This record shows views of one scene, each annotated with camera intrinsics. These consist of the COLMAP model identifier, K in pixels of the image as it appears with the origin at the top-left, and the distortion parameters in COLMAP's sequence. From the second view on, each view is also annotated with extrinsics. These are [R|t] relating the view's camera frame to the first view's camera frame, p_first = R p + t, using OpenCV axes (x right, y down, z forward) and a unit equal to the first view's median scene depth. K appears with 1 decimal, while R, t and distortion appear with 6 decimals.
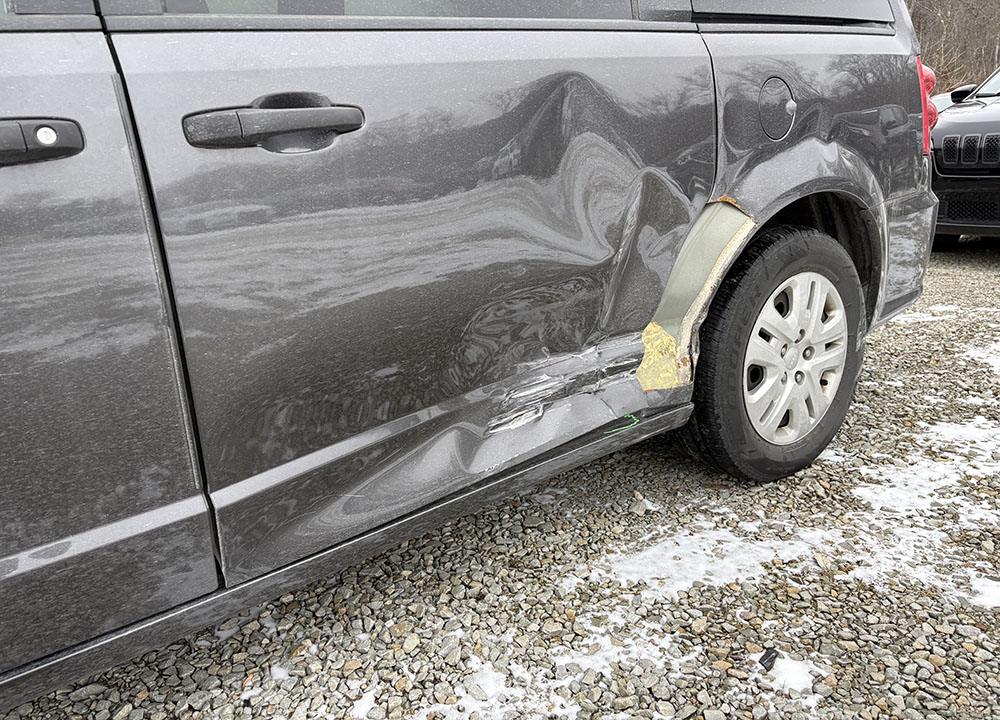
lens RADIAL K [[742.8, 0, 500.0], [0, 742.8, 360.0], [0, 0, 1]] dist [0.063031, -0.077391]
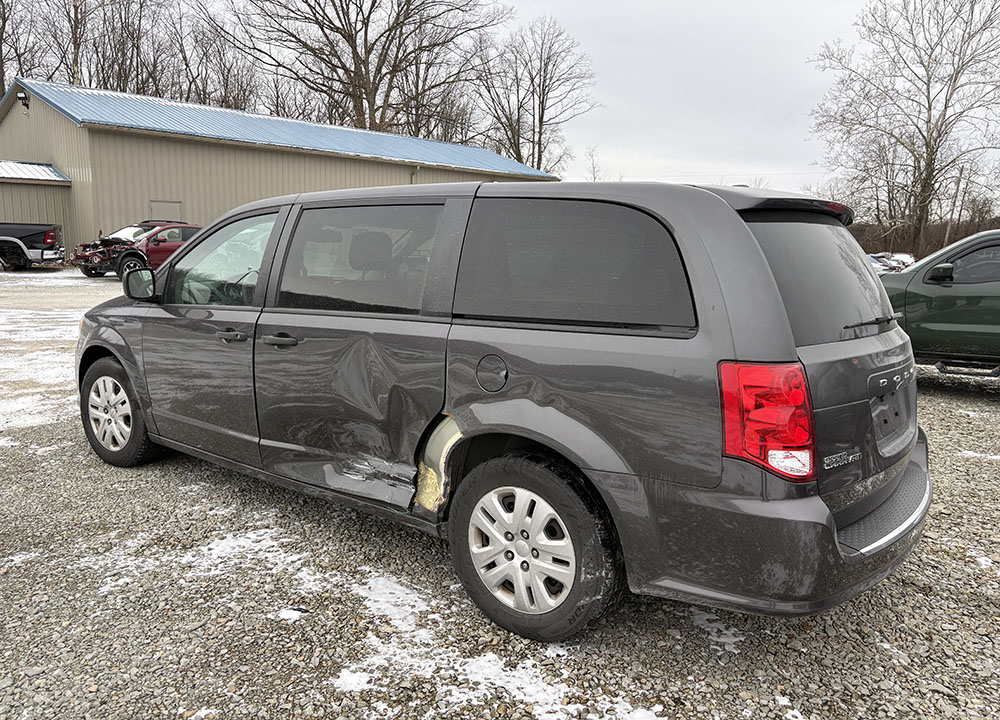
lens RADIAL K [[742.8, 0, 500.0], [0, 742.8, 360.0], [0, 0, 1]] dist [0.063031, -0.077391]
pose [[0.257861, 0.213533, -0.942291, 2.010597], [-0.304718, 0.943472, 0.130414, -0.622393], [0.916872, 0.253504, 0.308351, 0.570756]]
